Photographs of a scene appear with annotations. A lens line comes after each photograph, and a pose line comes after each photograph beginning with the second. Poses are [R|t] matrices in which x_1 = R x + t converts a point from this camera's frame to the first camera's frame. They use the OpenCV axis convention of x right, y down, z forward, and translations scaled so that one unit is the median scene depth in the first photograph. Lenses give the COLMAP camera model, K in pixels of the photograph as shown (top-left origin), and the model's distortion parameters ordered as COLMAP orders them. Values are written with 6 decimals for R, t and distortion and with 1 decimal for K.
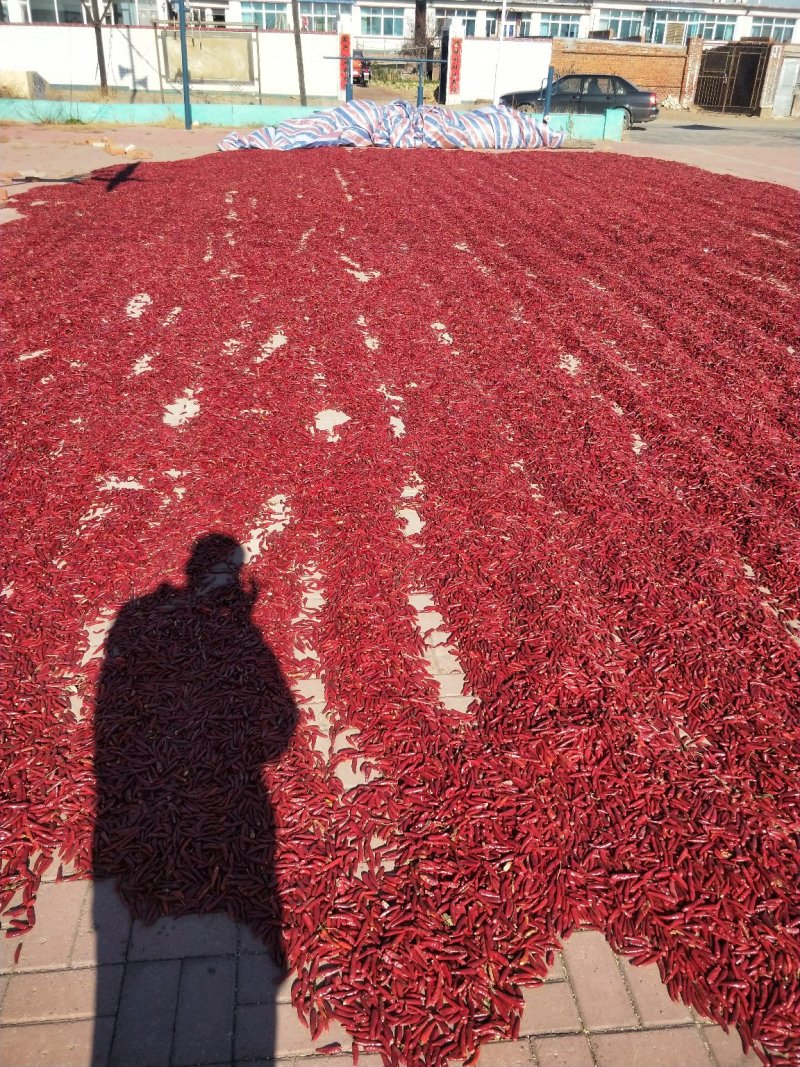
lens RADIAL K [[859.9, 0, 400.0], [0, 859.9, 533.5], [0, 0, 1]] dist [0.073399, -0.132379]
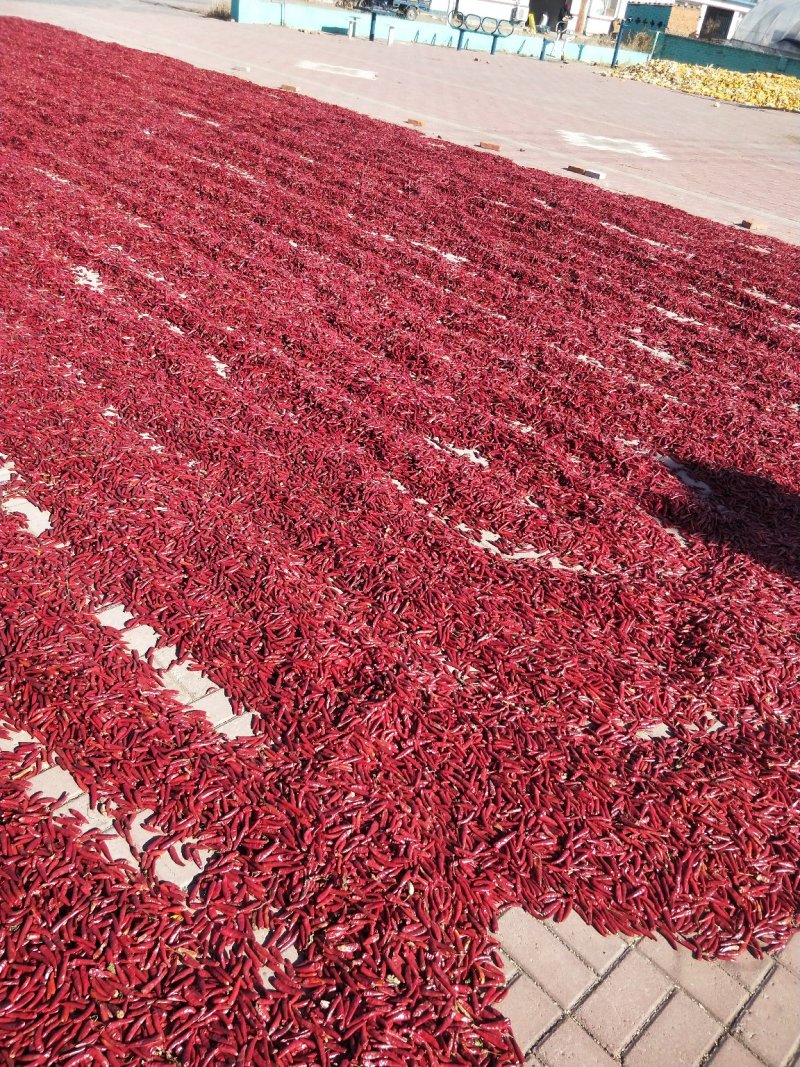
lens RADIAL K [[859.9, 0, 400.0], [0, 859.9, 533.5], [0, 0, 1]] dist [0.073399, -0.132379]
pose [[0.787956, -0.256489, 0.559766, -0.219384], [0.181768, 0.965488, 0.186528, -0.109609], [-0.588290, -0.045228, 0.807384, 0.207089]]
